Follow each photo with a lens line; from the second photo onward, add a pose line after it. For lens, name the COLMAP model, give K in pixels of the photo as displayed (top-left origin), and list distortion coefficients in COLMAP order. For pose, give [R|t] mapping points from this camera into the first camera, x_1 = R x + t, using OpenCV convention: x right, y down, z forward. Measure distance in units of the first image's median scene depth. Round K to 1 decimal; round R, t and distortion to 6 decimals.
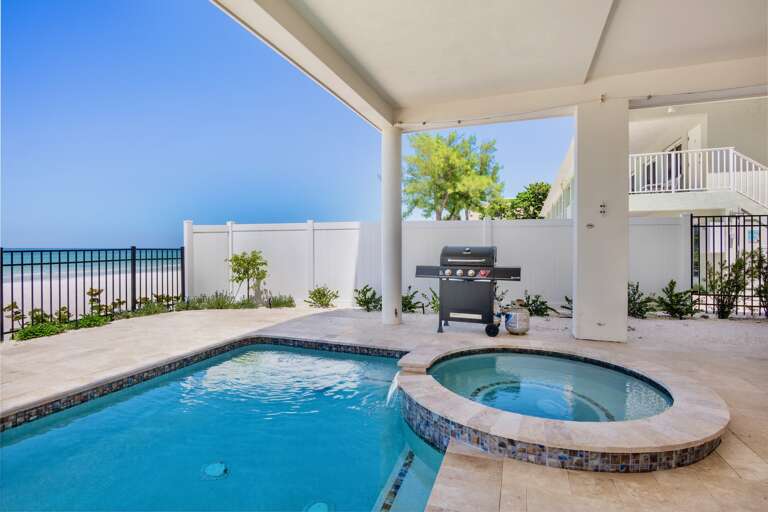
lens RADIAL K [[374.7, 0, 382.8], [0, 374.7, 250.4], [0, 0, 1]] dist [-0.021961, 0.000218]
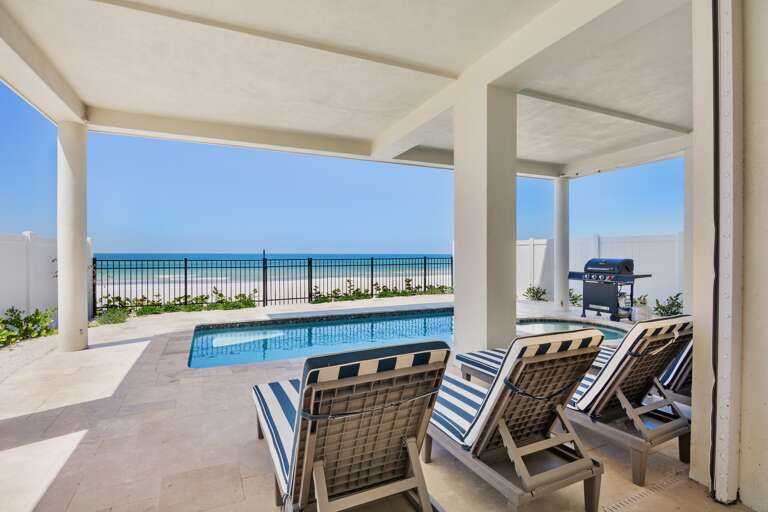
lens RADIAL K [[374.7, 0, 380.3], [0, 374.7, 257.3], [0, 0, 1]] dist [-0.021961, 0.000218]
pose [[0.703838, 0.007902, -0.710317, 0.484592], [-0.007043, 0.999967, 0.004145, -0.012903], [0.710326, 0.002085, 0.703870, -0.455449]]
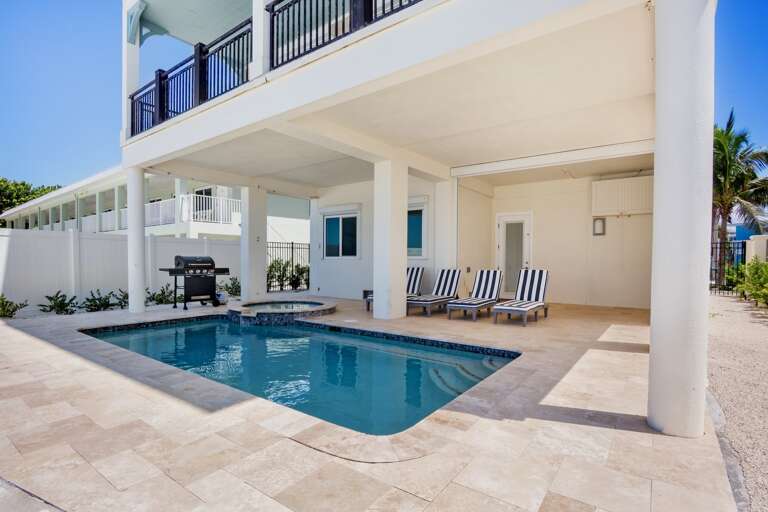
lens RADIAL K [[374.7, 0, 385.4], [0, 374.7, 261.4], [0, 0, 1]] dist [-0.021961, 0.000218]
pose [[0.286160, -0.002383, 0.958179, -0.861561], [0.001659, 0.999997, 0.001991, 0.008648], [-0.958180, 0.001020, 0.286163, -0.205628]]
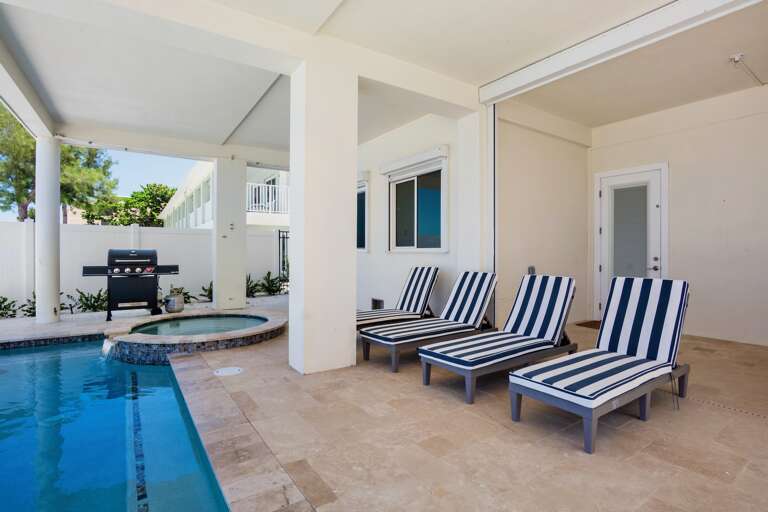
lens RADIAL K [[374.7, 0, 379.3], [0, 374.7, 251.9], [0, 0, 1]] dist [-0.021961, 0.000218]
pose [[0.585326, -0.000710, 0.810798, -0.233165], [0.003992, 0.999990, -0.002006, 0.002266], [-0.810788, 0.004410, 0.585323, -0.311759]]
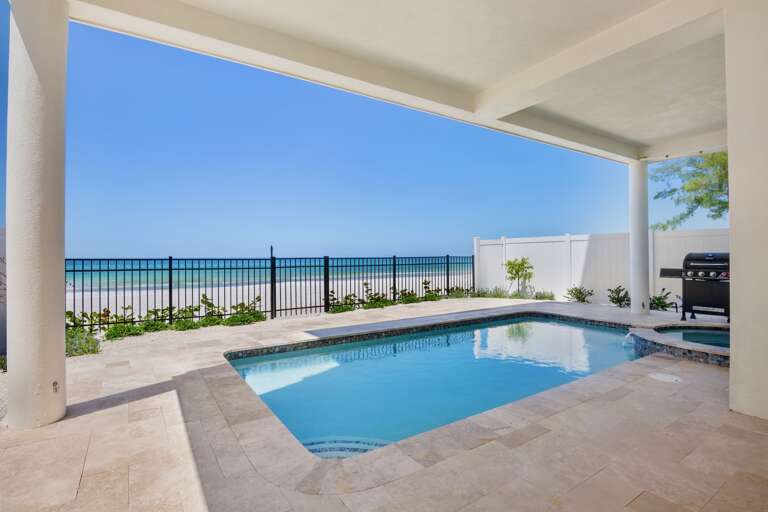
lens RADIAL K [[374.7, 0, 381.7], [0, 374.7, 253.2], [0, 0, 1]] dist [-0.021961, 0.000218]
pose [[0.802951, -0.008673, -0.595982, 0.061803], [-0.001454, 0.999863, -0.016509, 0.009128], [0.596043, 0.014123, 0.802828, -0.464920]]
